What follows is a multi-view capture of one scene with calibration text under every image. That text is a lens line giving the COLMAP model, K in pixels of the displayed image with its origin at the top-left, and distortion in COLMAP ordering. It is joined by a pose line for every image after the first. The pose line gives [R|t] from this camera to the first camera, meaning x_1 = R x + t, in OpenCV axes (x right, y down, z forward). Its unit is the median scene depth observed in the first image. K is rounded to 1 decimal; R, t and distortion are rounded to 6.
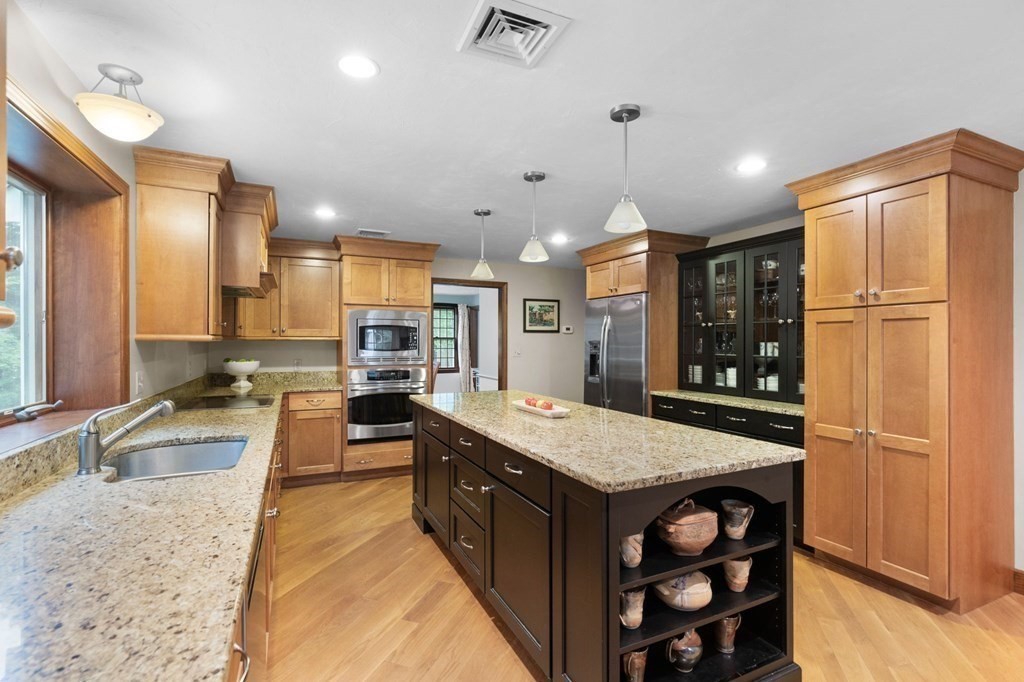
lens RADIAL K [[464.1, 0, 510.7], [0, 464.1, 341.6], [0, 0, 1]] dist [-0.010192, 0.003249]
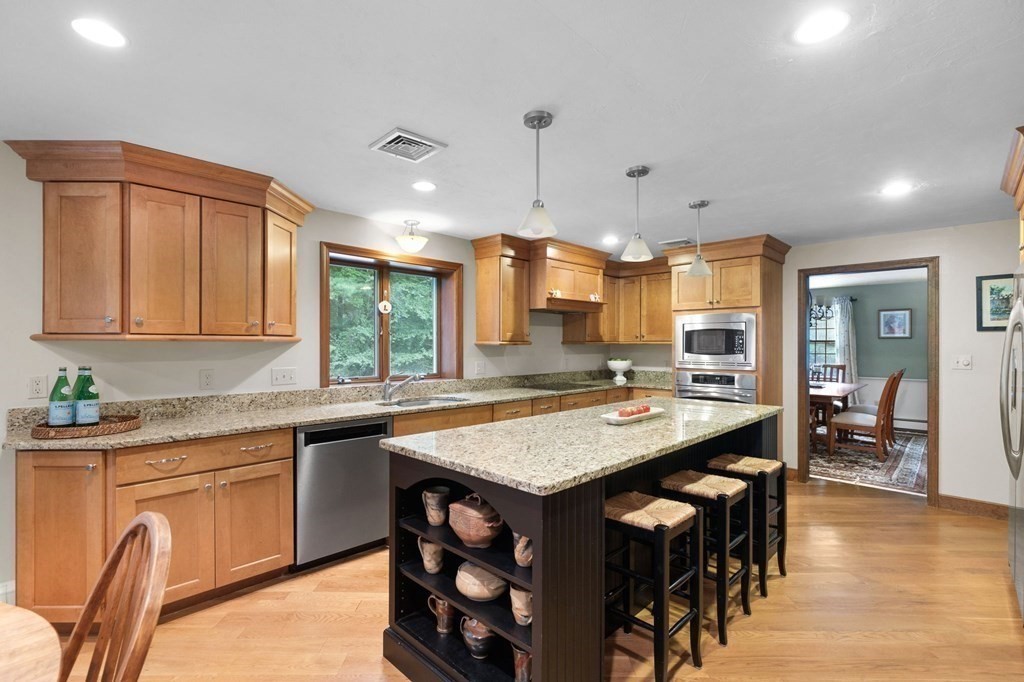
lens RADIAL K [[464.1, 0, 509.9], [0, 464.1, 344.1], [0, 0, 1]] dist [-0.010192, 0.003249]
pose [[0.346352, -0.002176, -0.938102, 0.517205], [-0.000497, 0.999997, -0.002503, -0.000465], [0.938105, 0.001333, 0.346350, 0.258112]]
